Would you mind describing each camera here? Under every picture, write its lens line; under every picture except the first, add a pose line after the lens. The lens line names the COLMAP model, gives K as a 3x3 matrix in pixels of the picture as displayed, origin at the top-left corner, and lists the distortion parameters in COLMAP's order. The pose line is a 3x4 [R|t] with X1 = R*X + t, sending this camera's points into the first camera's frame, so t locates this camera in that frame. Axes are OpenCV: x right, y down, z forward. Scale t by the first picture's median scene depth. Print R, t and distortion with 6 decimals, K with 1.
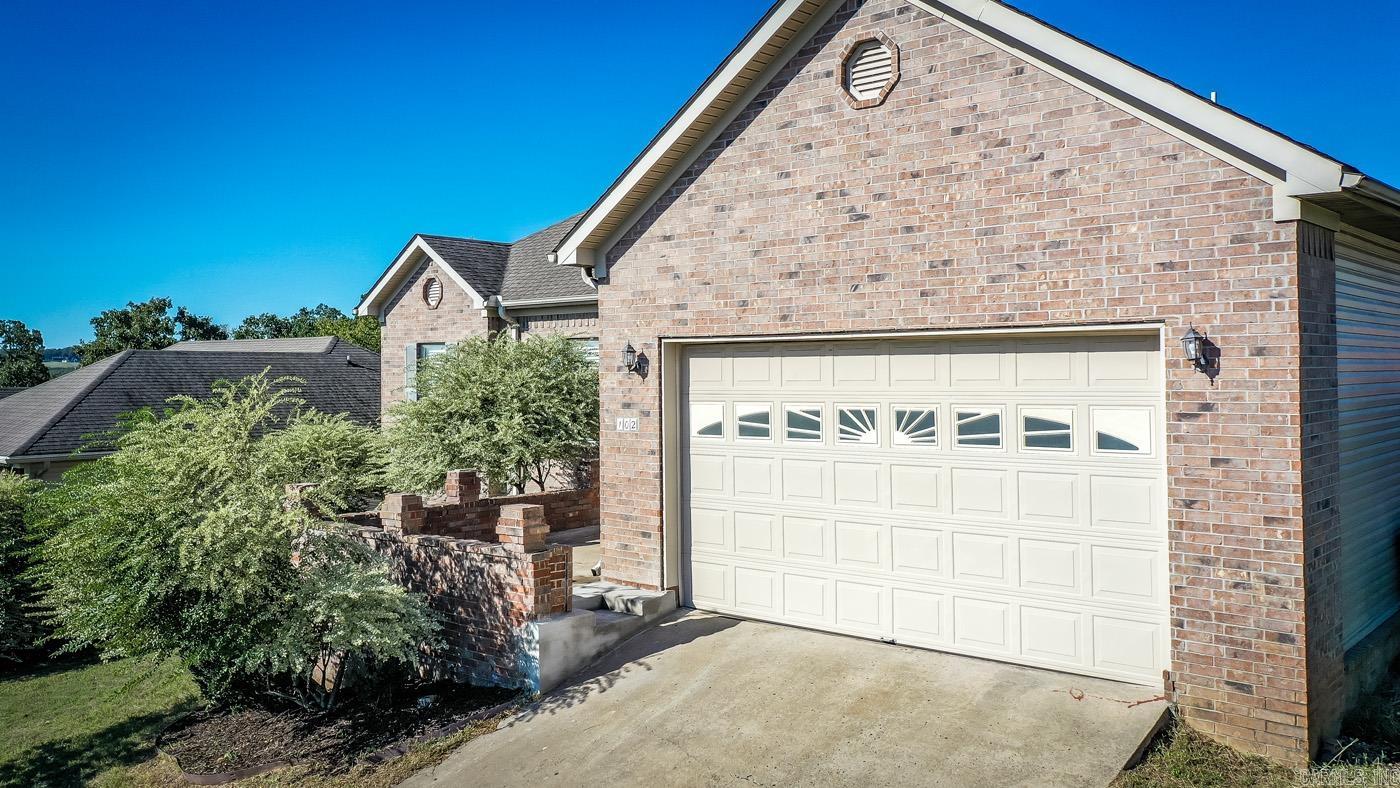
lens RADIAL K [[1157.4, 0, 700.8], [0, 1157.4, 388.0], [0, 0, 1]] dist [0.038350, 0.001320]
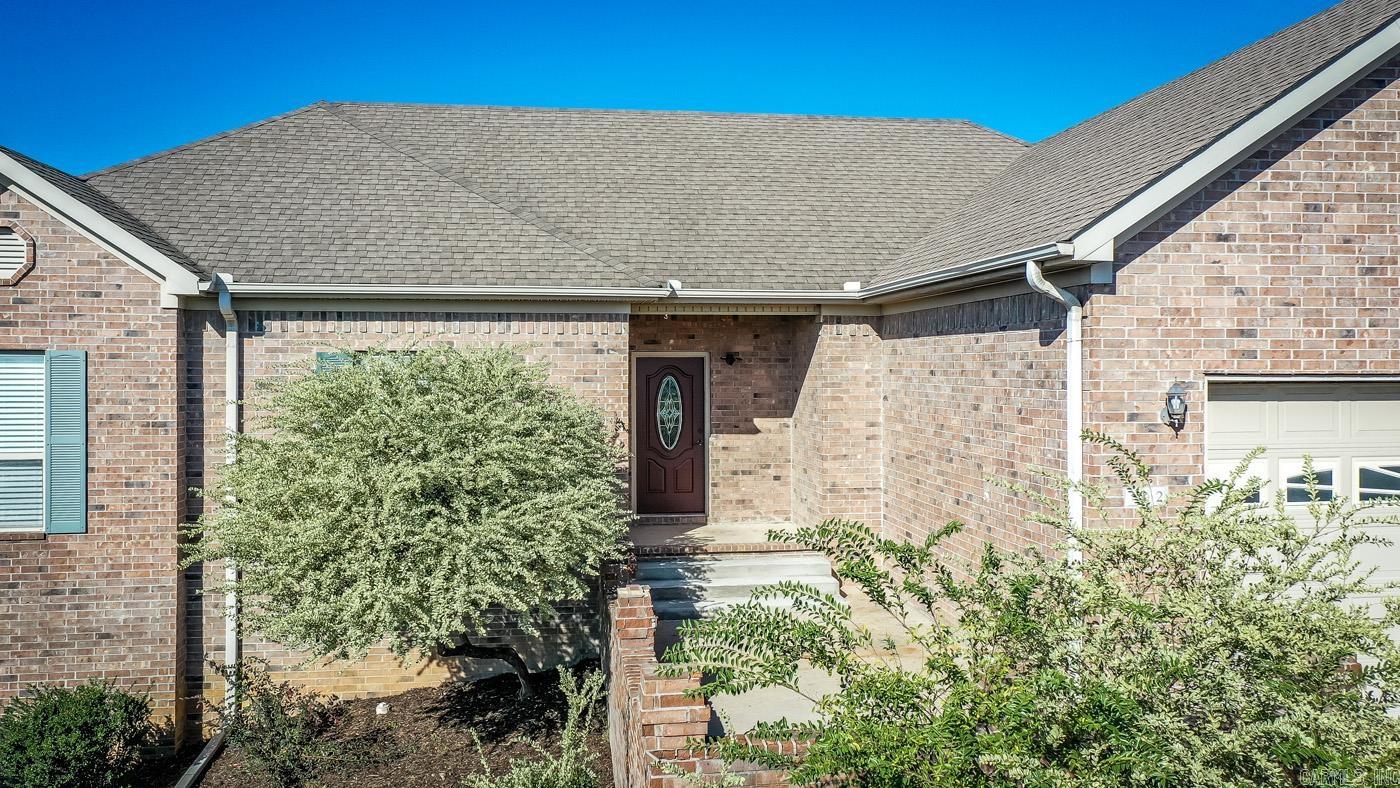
lens RADIAL K [[1157.4, 0, 700.2], [0, 1157.4, 394.1], [0, 0, 1]] dist [0.038350, 0.001320]
pose [[0.644603, -0.012661, 0.764412, -0.820151], [0.008006, 0.999920, 0.009810, -0.042017], [-0.764475, -0.000204, 0.644653, 0.796766]]
